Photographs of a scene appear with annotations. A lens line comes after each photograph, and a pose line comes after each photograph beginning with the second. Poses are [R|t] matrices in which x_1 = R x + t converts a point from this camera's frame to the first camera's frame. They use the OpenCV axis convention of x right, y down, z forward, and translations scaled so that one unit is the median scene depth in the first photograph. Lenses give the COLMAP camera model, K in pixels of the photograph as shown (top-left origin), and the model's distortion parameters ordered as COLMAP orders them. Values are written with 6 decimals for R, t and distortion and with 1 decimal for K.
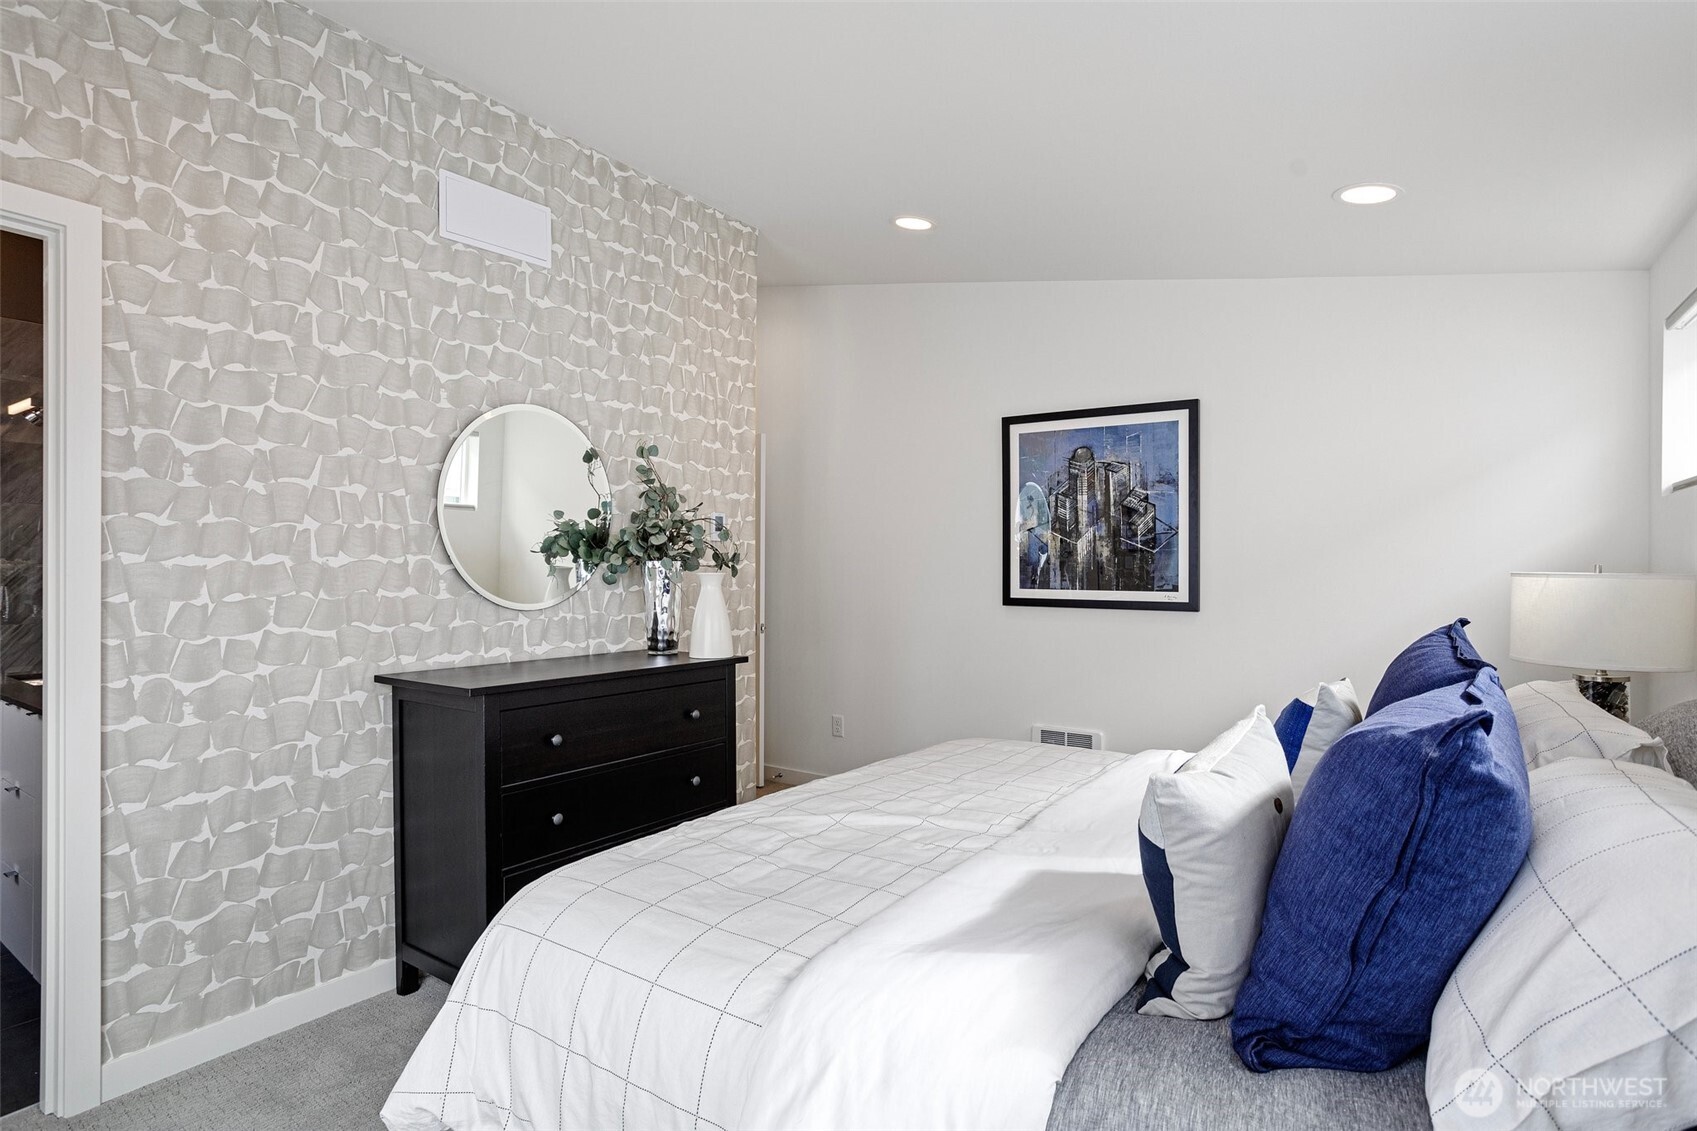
lens RADIAL K [[878.6, 0, 840.0], [0, 878.6, 566.9], [0, 0, 1]] dist [-0.057017, 0.034730]
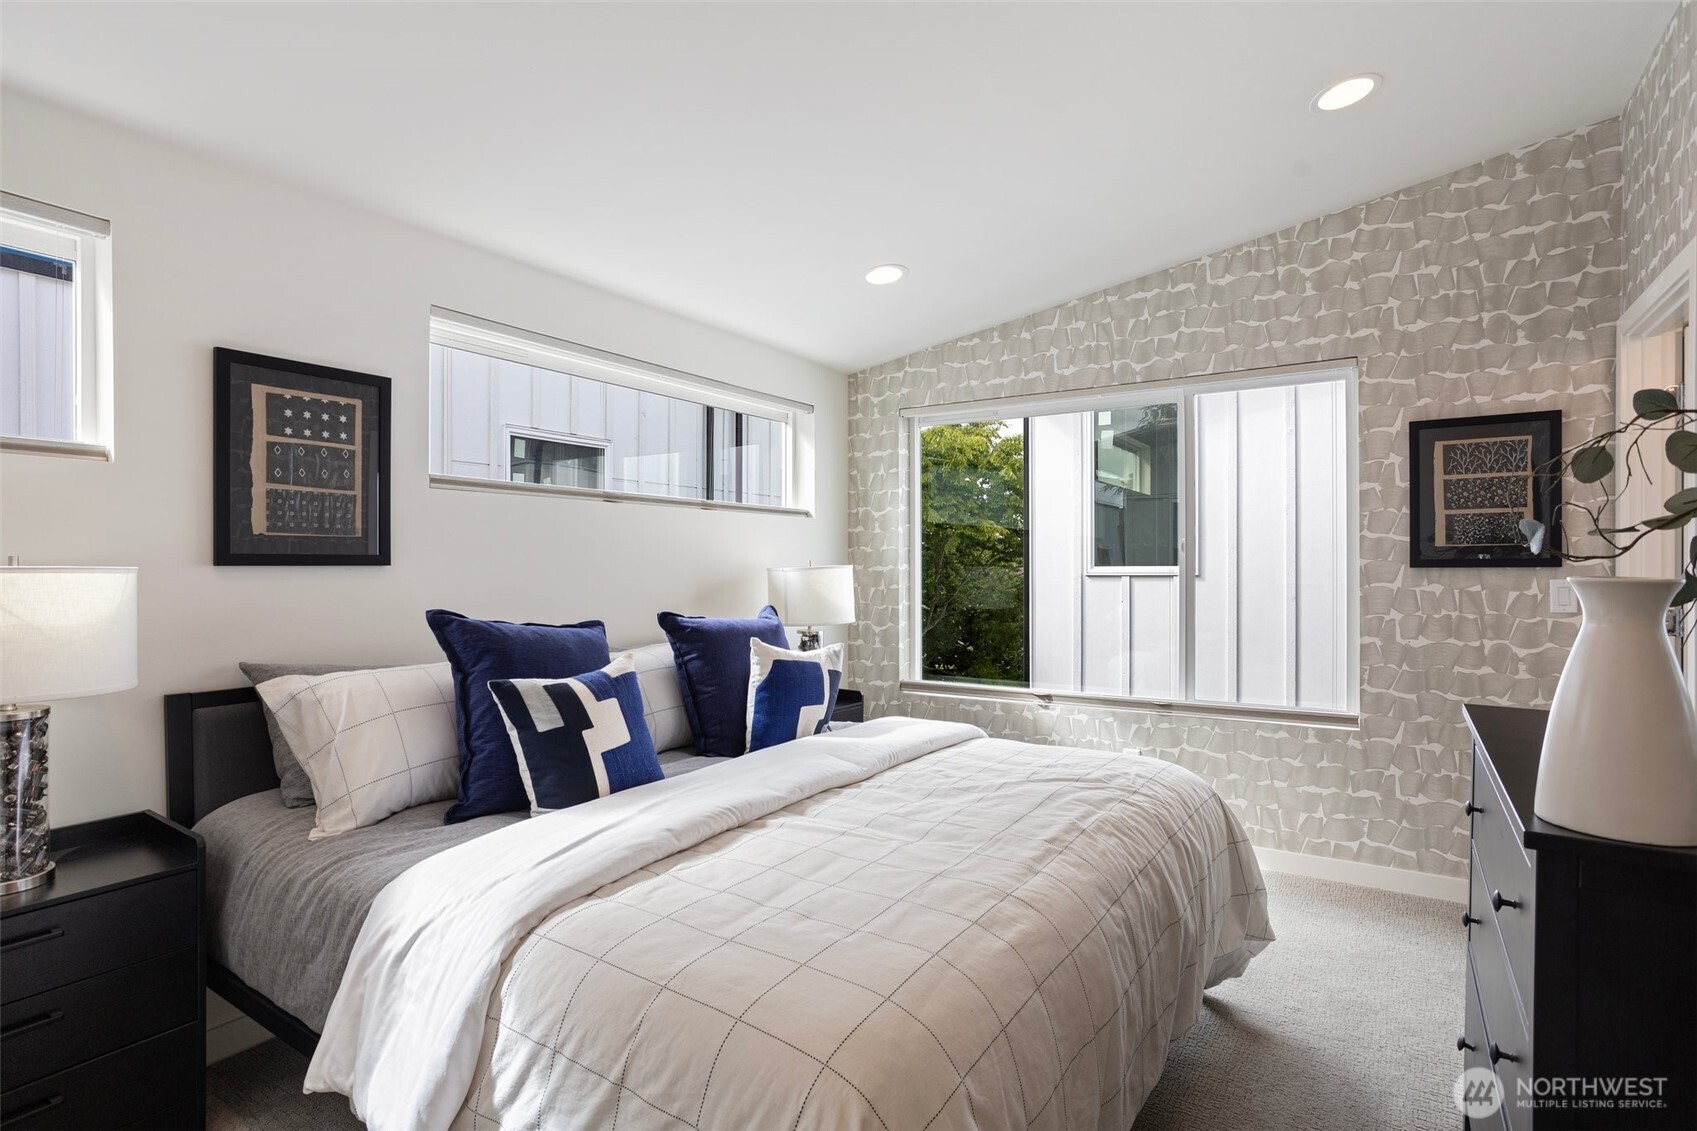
lens RADIAL K [[855.3, 0, 843.9], [0, 855.3, 570.3], [0, 0, 1]] dist [-0.061132, 0.035286]
pose [[-0.998872, 0.002257, -0.047429, 0.142079], [0.002217, 0.999997, 0.000903, 0.005381], [0.047430, 0.000797, -0.998874, 1.093784]]
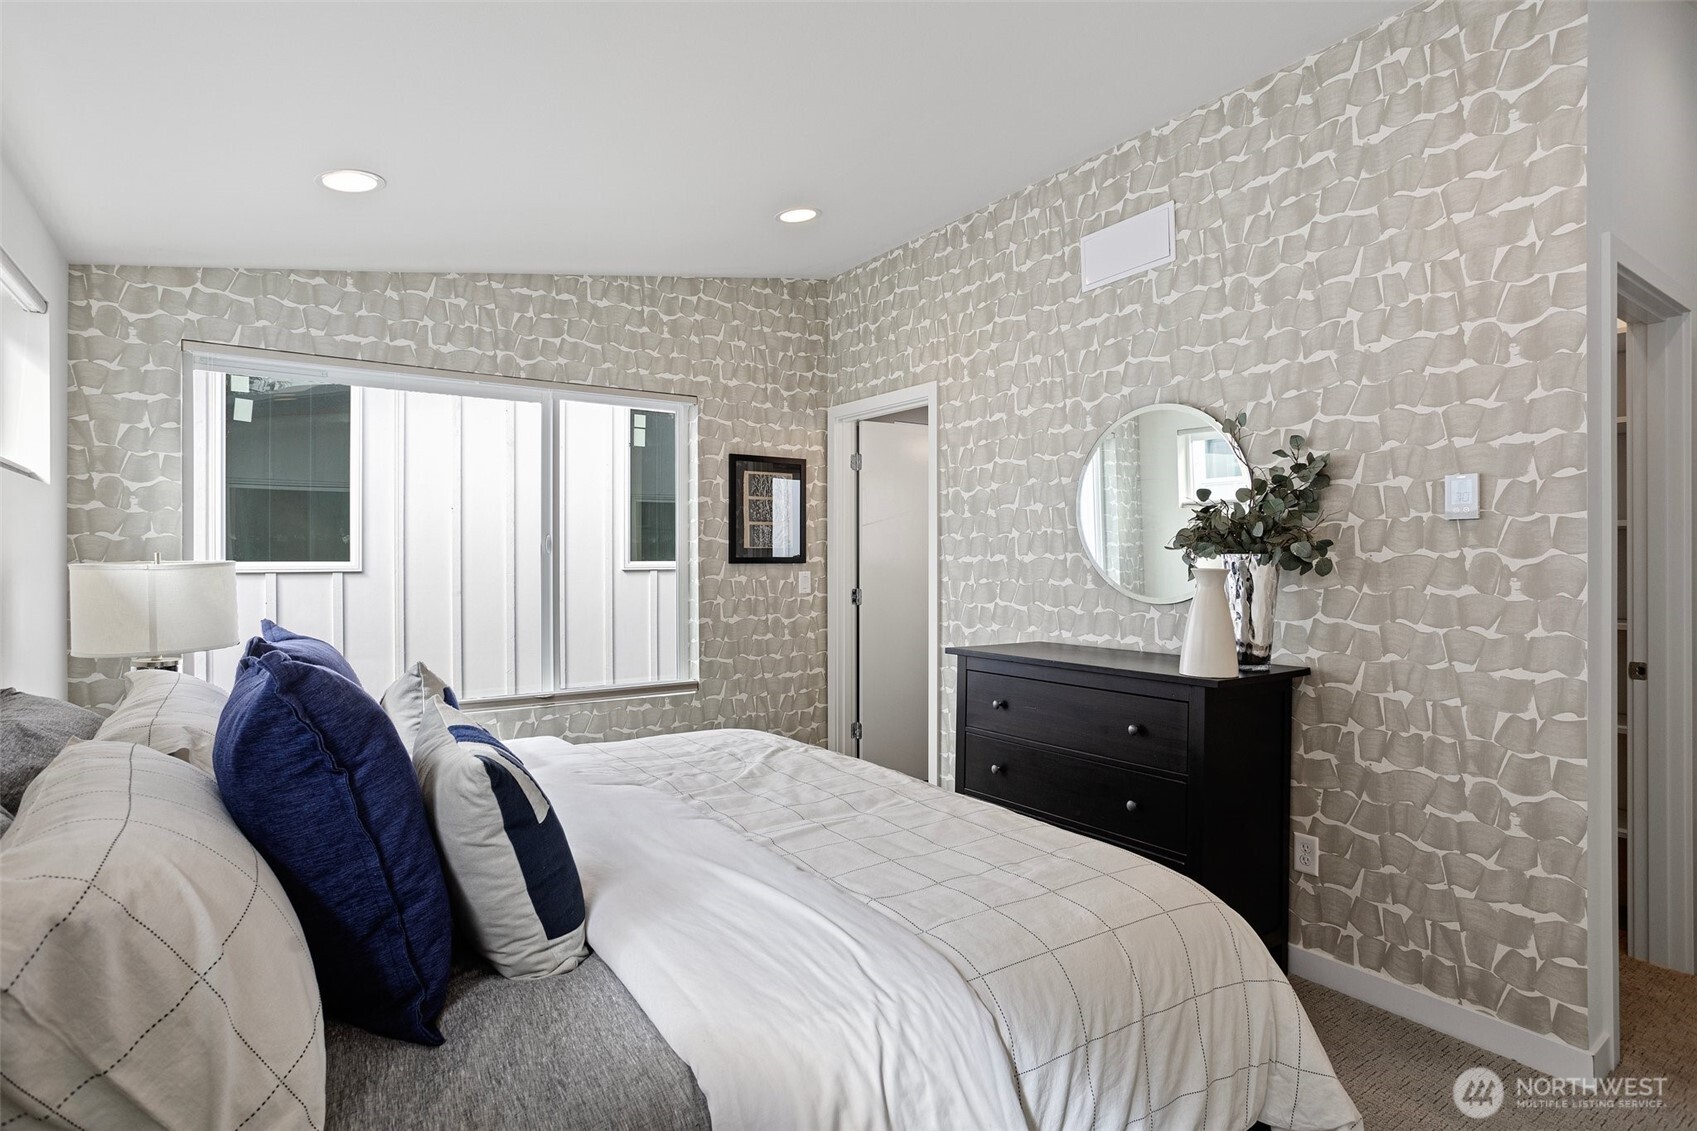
lens RADIAL K [[844.7, 0, 845.6], [0, 844.7, 562.1], [0, 0, 1]] dist [-0.060796, 0.031784]
pose [[-0.335765, -0.000540, -0.941945, 0.555421], [0.004822, 0.999986, -0.002292, 0.006188], [0.941933, -0.005312, -0.335758, 0.790910]]
